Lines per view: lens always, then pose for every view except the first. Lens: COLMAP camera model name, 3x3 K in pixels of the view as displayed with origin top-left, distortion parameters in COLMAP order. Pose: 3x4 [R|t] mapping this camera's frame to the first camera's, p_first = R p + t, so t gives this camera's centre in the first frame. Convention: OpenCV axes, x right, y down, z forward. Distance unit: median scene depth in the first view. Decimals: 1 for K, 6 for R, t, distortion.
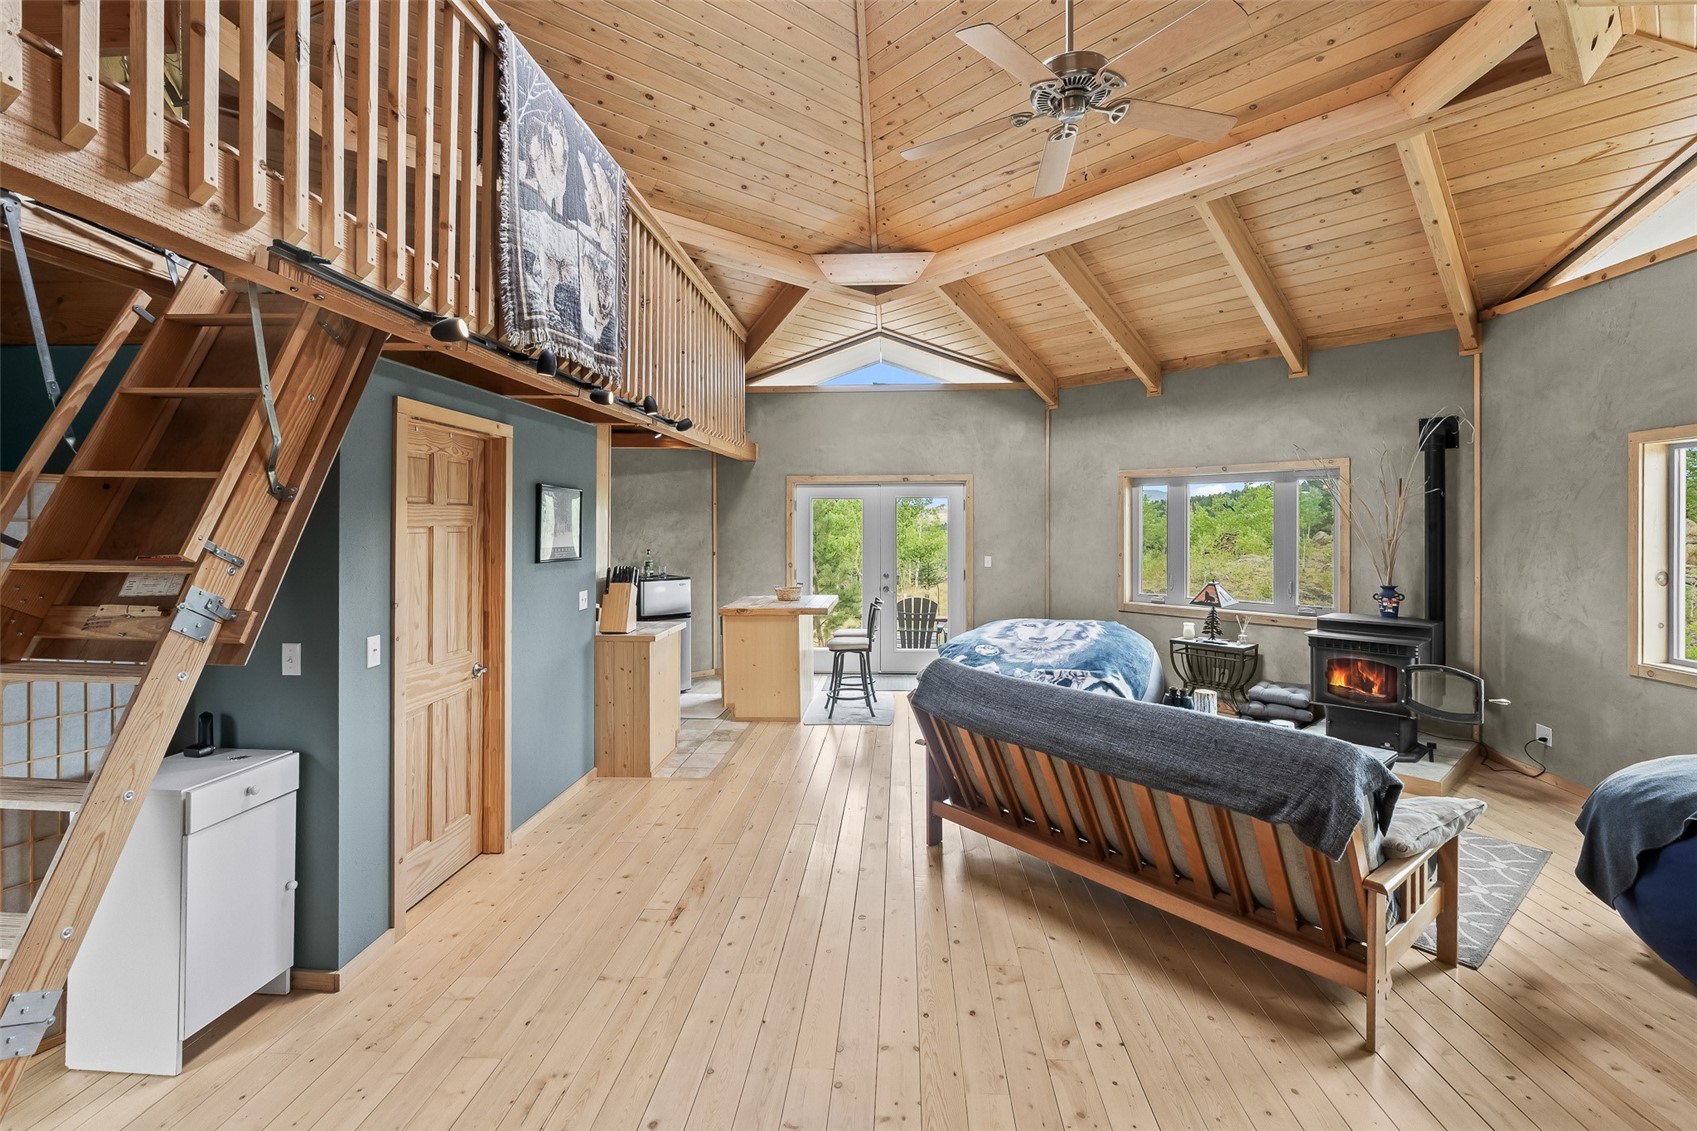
lens RADIAL K [[740.2, 0, 858.4], [0, 740.2, 500.3], [0, 0, 1]] dist [-0.004037, 0.000011]
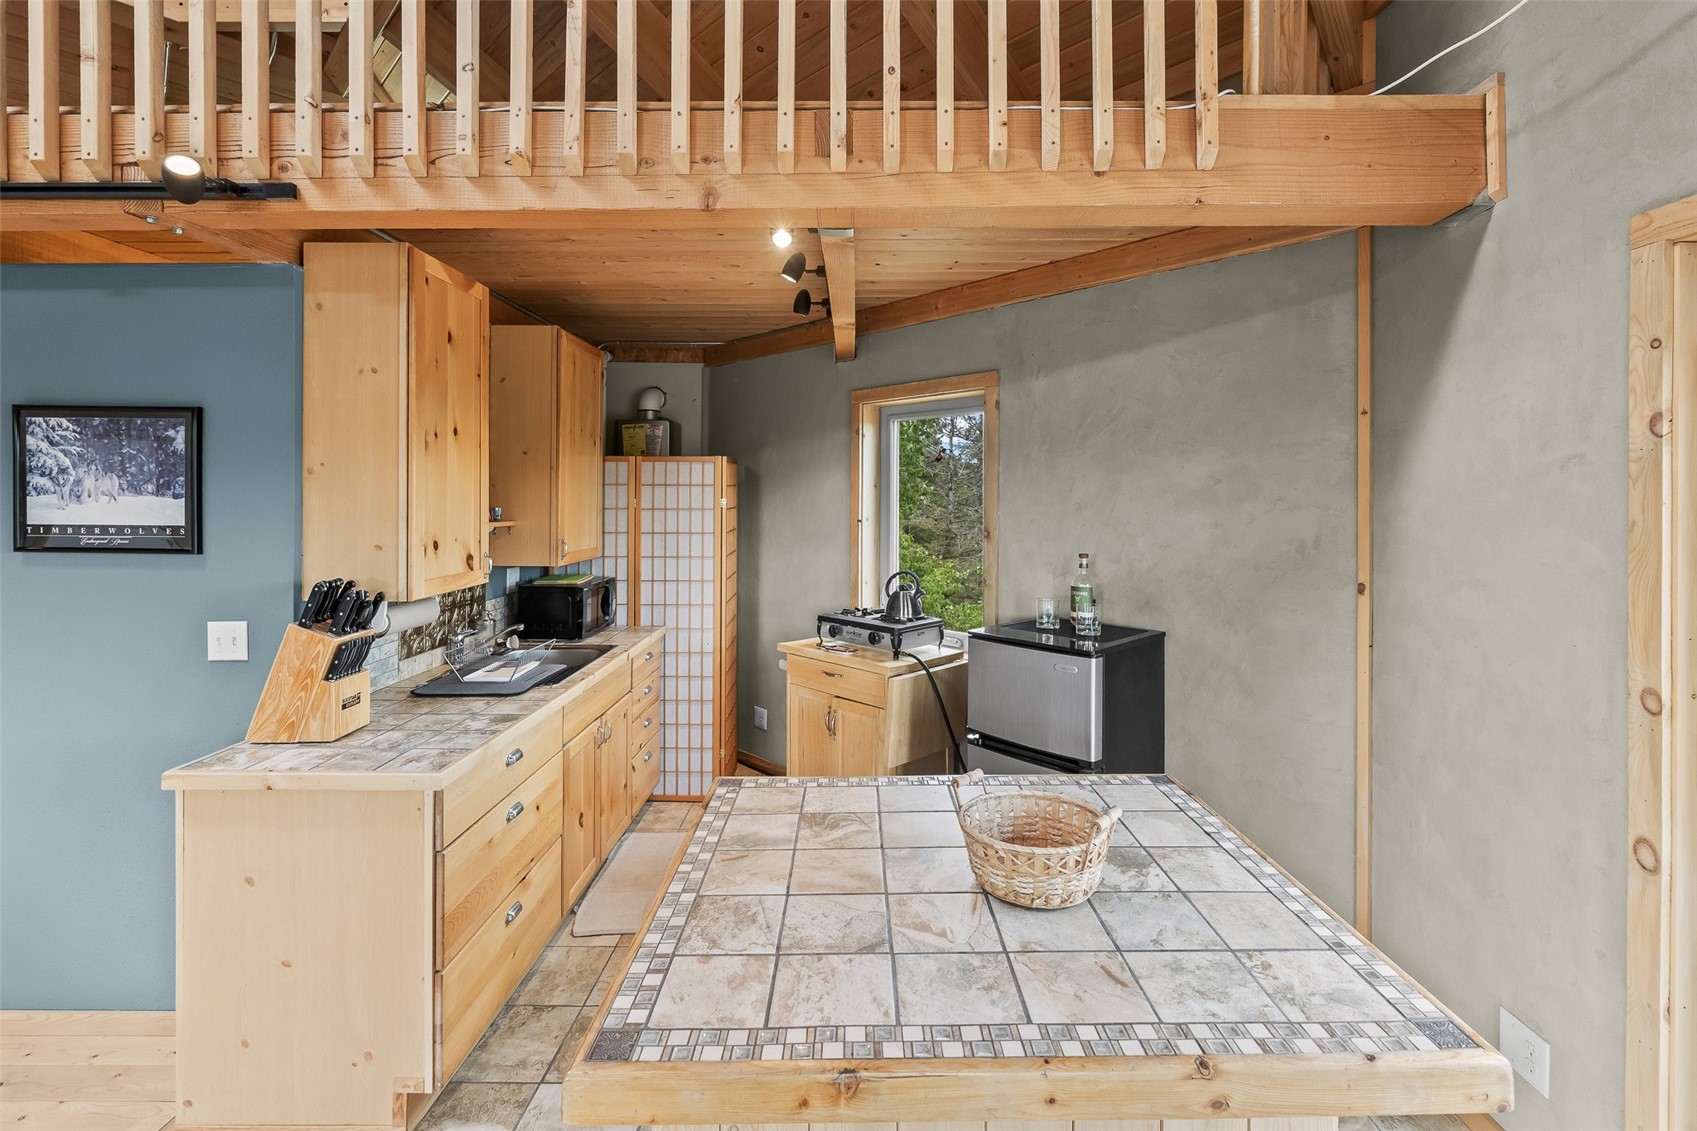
lens RADIAL K [[740.2, 0, 858.4], [0, 740.2, 500.3], [0, 0, 1]] dist [-0.004037, 0.000011]
pose [[0.074449, 0.004889, -0.997213, 0.074123], [0.029024, 0.999554, 0.007067, 0.031265], [0.996802, -0.029469, 0.074274, 0.805428]]
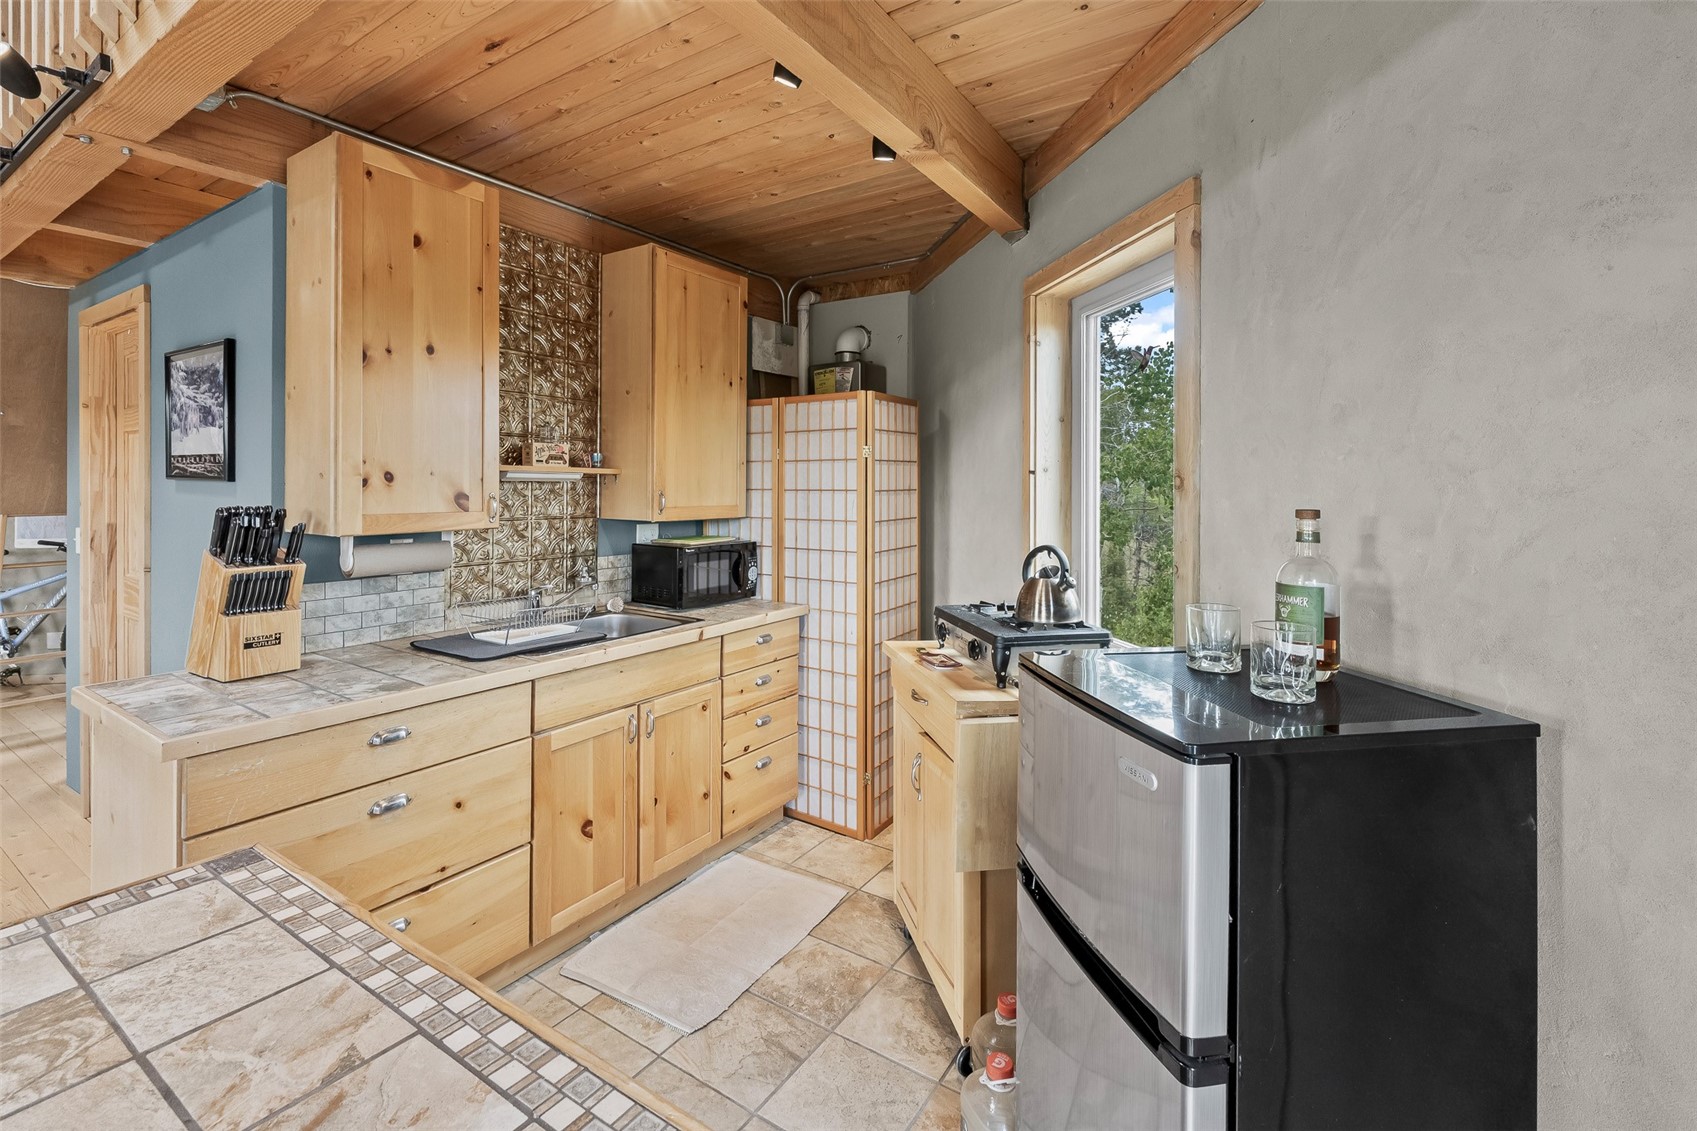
lens RADIAL K [[743.6, 0, 849.5], [0, 743.6, 482.5], [0, 0, 1]] dist [-0.006530, -0.000065]
pose [[-0.485278, -0.008258, -0.874321, -0.088378], [0.020440, 0.999575, -0.020787, 0.057823], [0.874121, -0.027959, -0.484903, 0.928662]]
